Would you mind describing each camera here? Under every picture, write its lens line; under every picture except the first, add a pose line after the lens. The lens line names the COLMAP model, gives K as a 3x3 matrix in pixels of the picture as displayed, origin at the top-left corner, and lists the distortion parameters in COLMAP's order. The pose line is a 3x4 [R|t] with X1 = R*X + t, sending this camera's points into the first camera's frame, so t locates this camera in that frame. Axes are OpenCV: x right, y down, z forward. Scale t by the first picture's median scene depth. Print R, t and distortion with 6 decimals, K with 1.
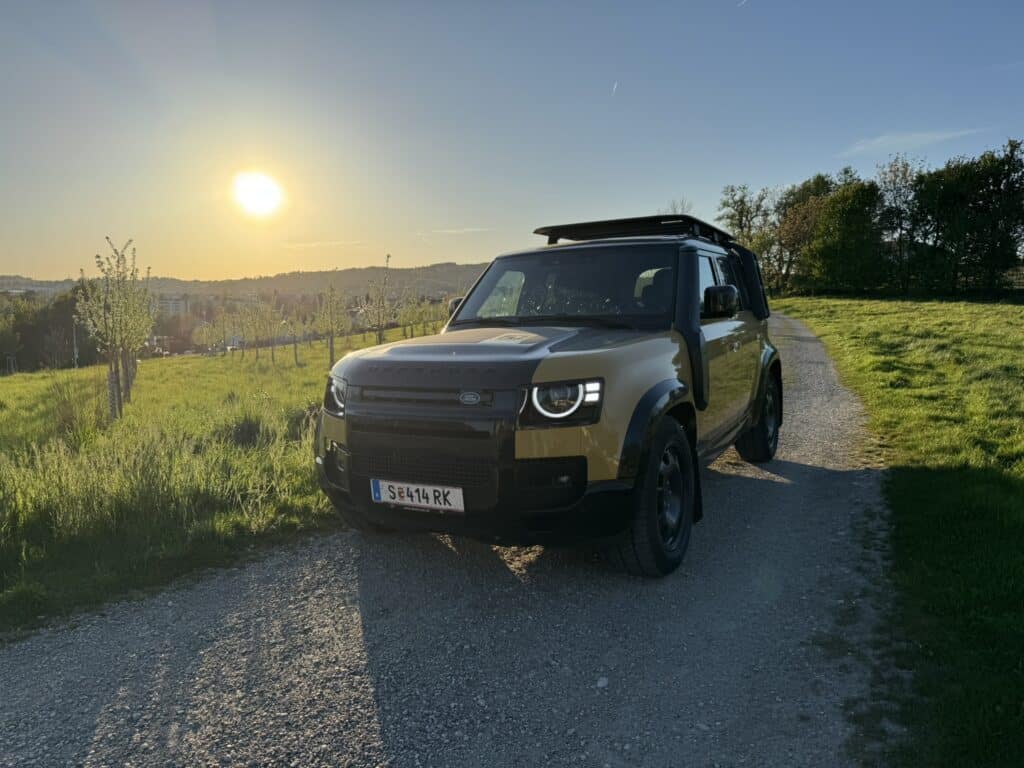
lens RADIAL K [[740.2, 0, 509.9], [0, 740.2, 378.1], [0, 0, 1]] dist [0.027506, -0.036279]
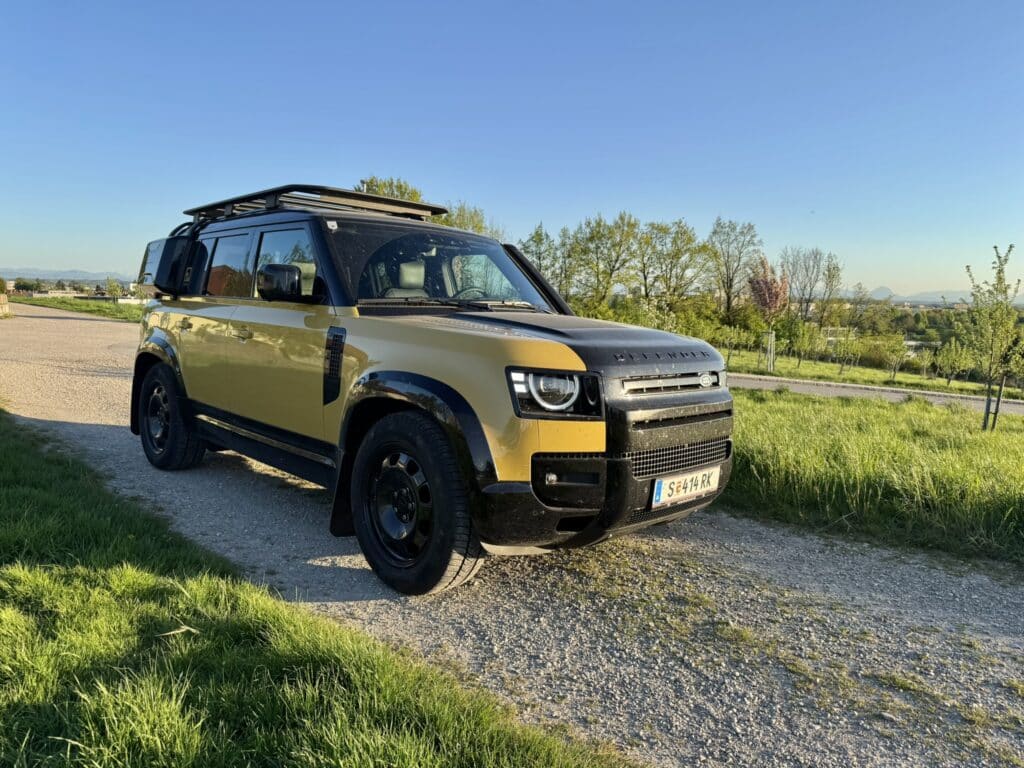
lens RADIAL K [[740.2, 0, 512.7], [0, 740.2, 373.3], [0, 0, 1]] dist [0.027506, -0.036279]
pose [[0.300477, -0.042194, 0.952855, -0.817105], [0.042112, 0.998634, 0.030941, -0.019556], [-0.952859, 0.030829, 0.301844, 0.680588]]
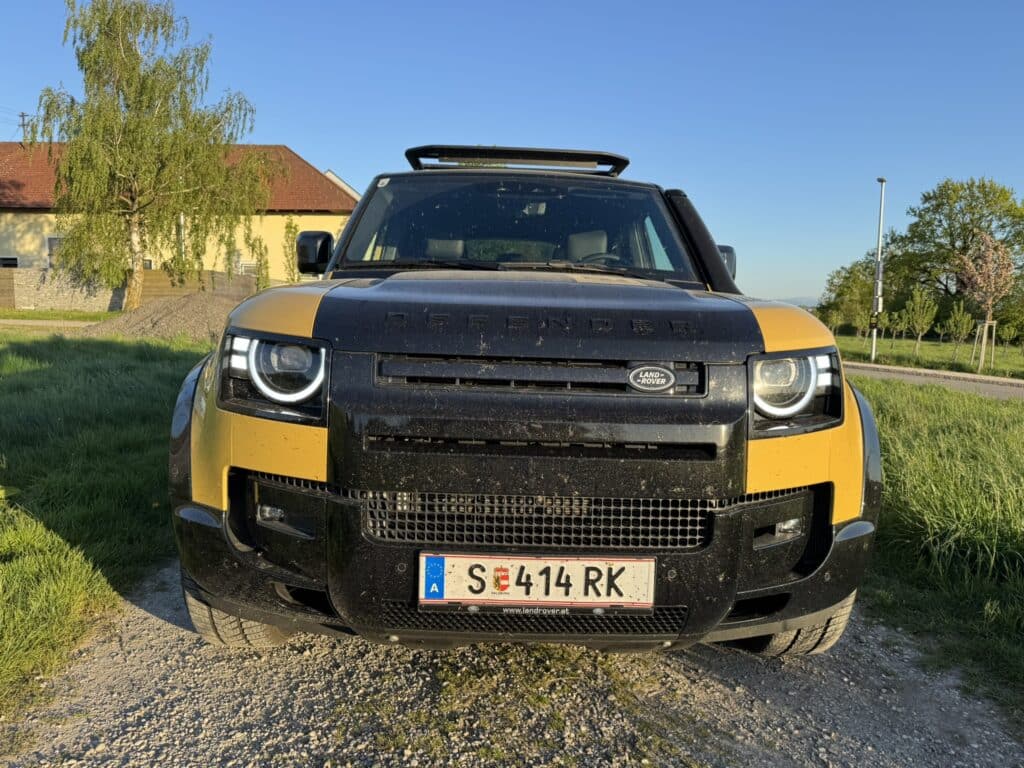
lens RADIAL K [[740.2, 0, 508.6], [0, 740.2, 383.8], [0, 0, 1]] dist [0.027506, -0.036279]
pose [[0.868812, 0.013268, 0.494964, -0.281810], [-0.013286, 0.999906, -0.003482, 0.024194], [-0.494964, -0.003551, 0.868906, 0.438428]]
